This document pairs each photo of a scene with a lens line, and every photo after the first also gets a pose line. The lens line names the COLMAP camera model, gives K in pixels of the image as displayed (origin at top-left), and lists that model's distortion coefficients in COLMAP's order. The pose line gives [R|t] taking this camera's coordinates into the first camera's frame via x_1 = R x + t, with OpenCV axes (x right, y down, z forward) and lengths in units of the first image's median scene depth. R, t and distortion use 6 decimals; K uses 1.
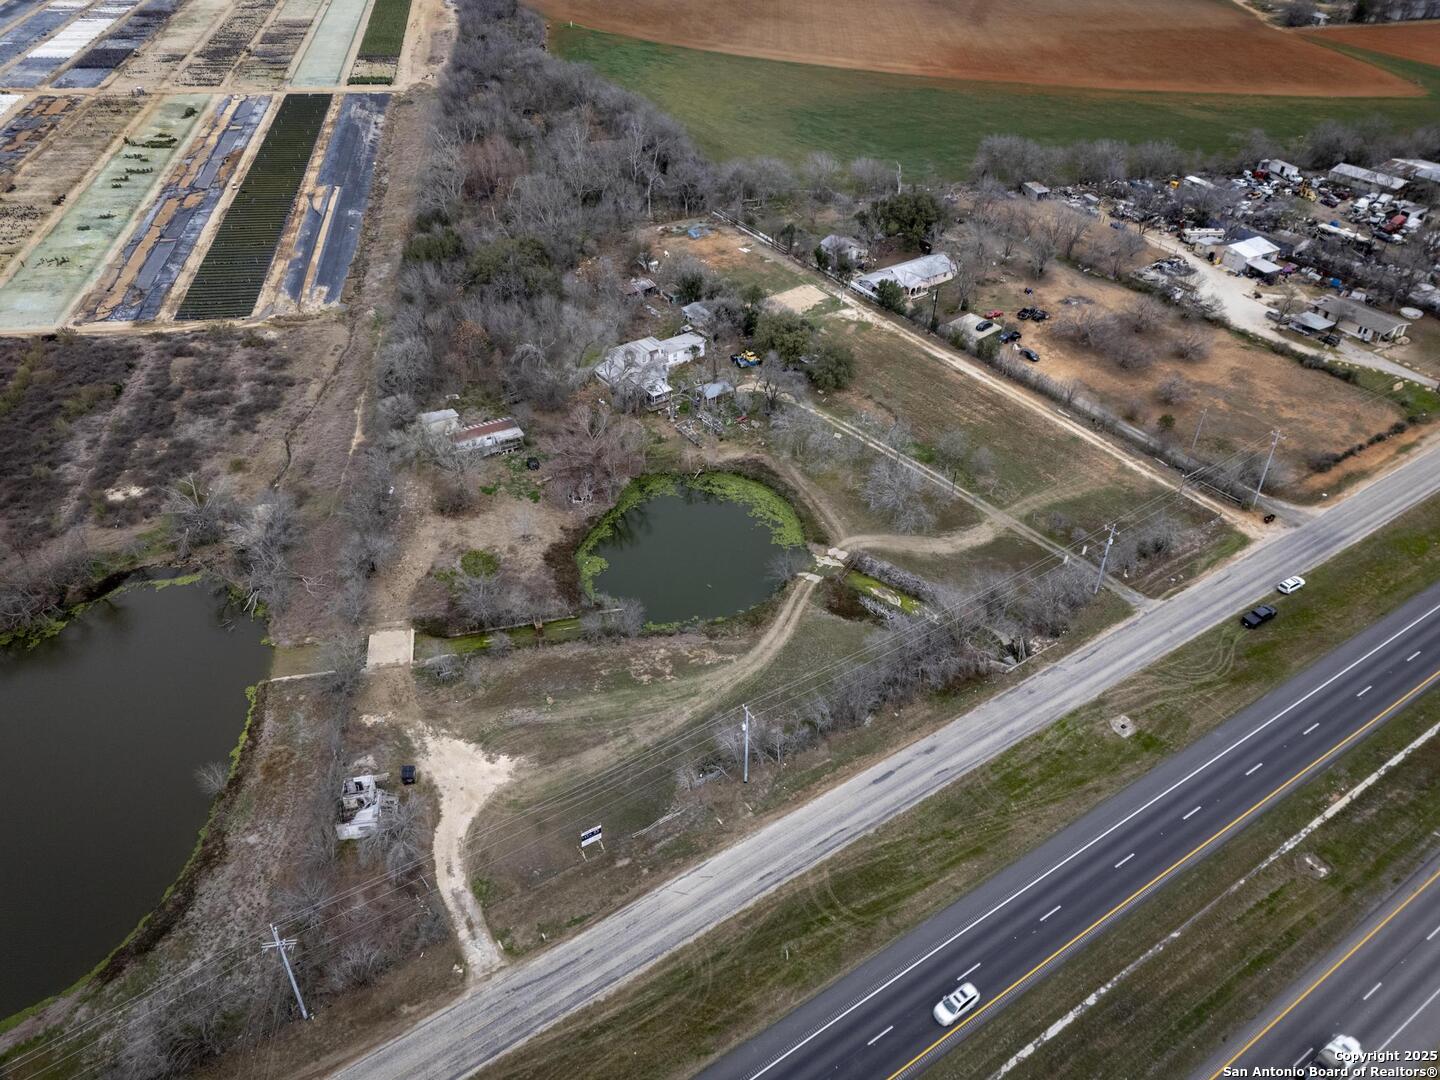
lens RADIAL K [[1058.2, 0, 718.4], [0, 1058.2, 528.6], [0, 0, 1]] dist [0.070630, -0.051591]
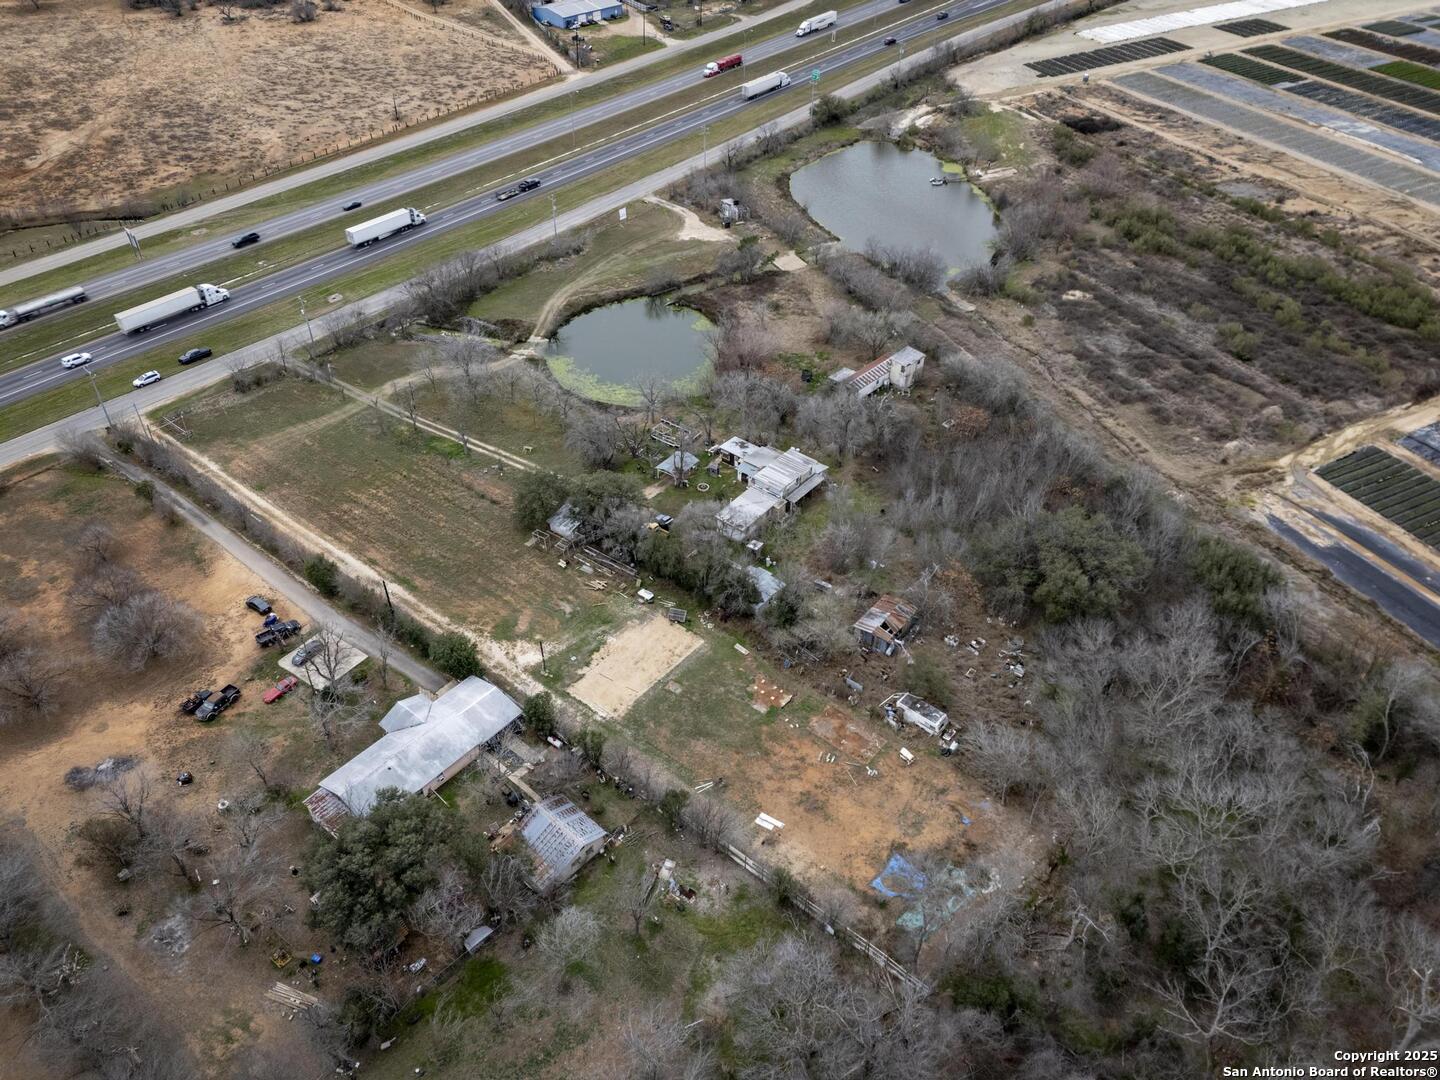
lens RADIAL K [[1058.2, 0, 718.4], [0, 1058.2, 528.6], [0, 0, 1]] dist [0.070630, -0.051591]
pose [[-0.960090, 0.166332, -0.224859, 0.152198], [-0.175218, 0.268952, 0.947082, -0.864837], [0.218006, 0.948683, -0.229074, 1.156914]]
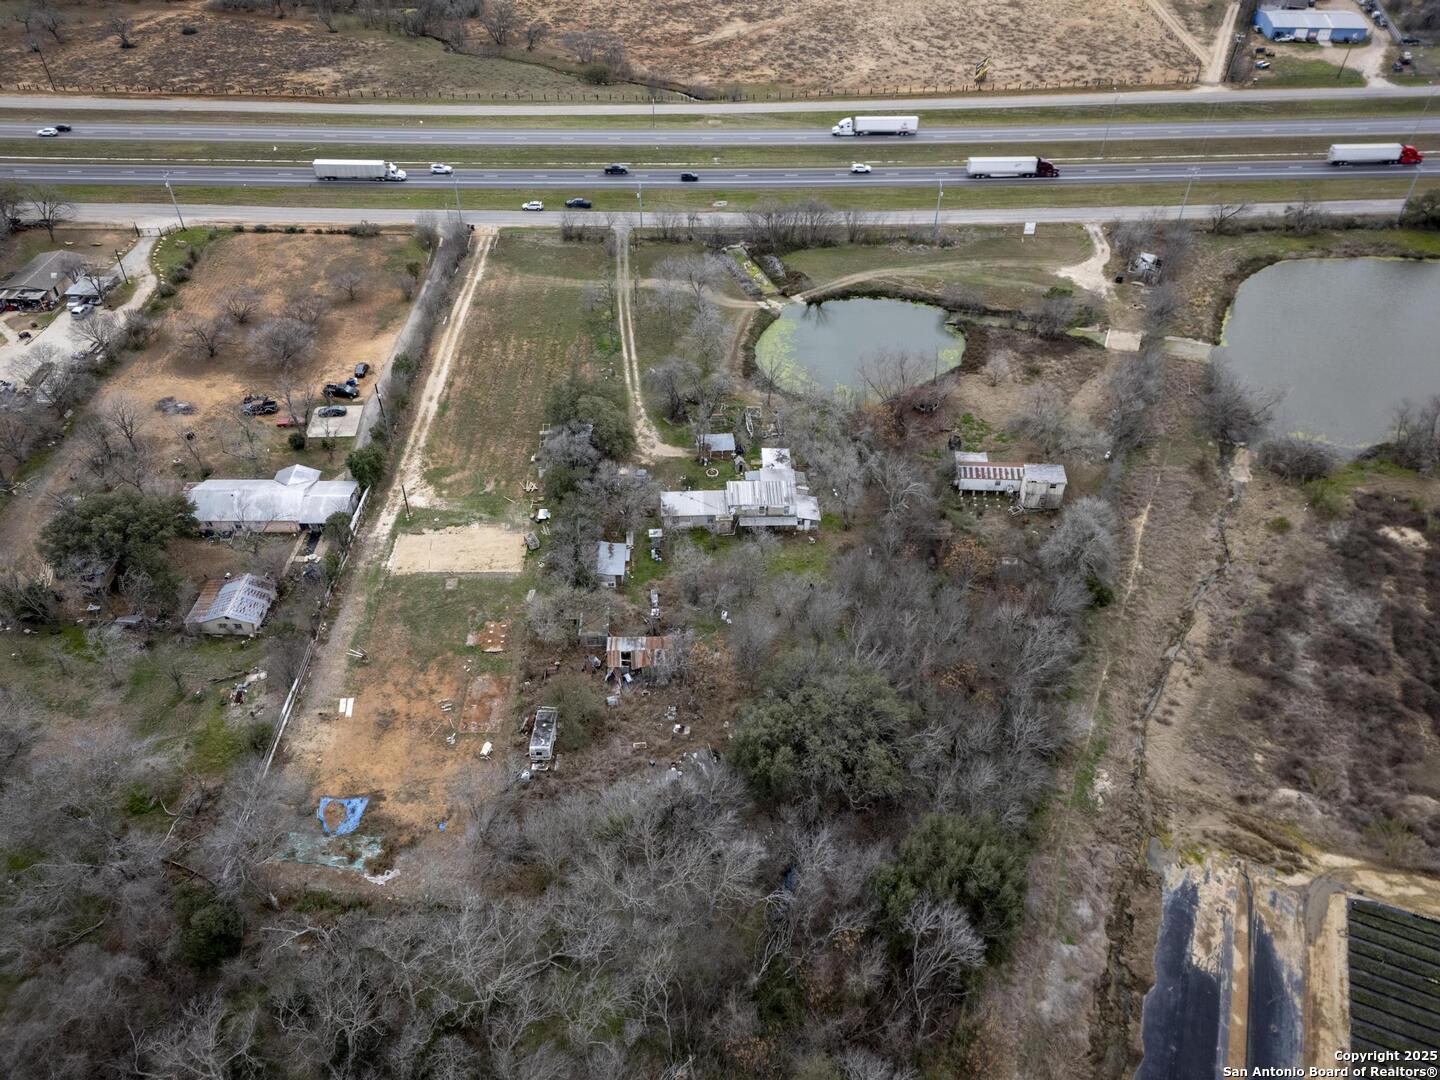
lens RADIAL K [[1058.2, 0, 718.4], [0, 1058.2, 528.6], [0, 0, 1]] dist [0.070630, -0.051591]
pose [[-0.835789, -0.367223, 0.408172, -0.347070], [0.315715, 0.286780, 0.904478, -0.806256], [-0.449201, 0.884819, -0.123750, 1.074143]]
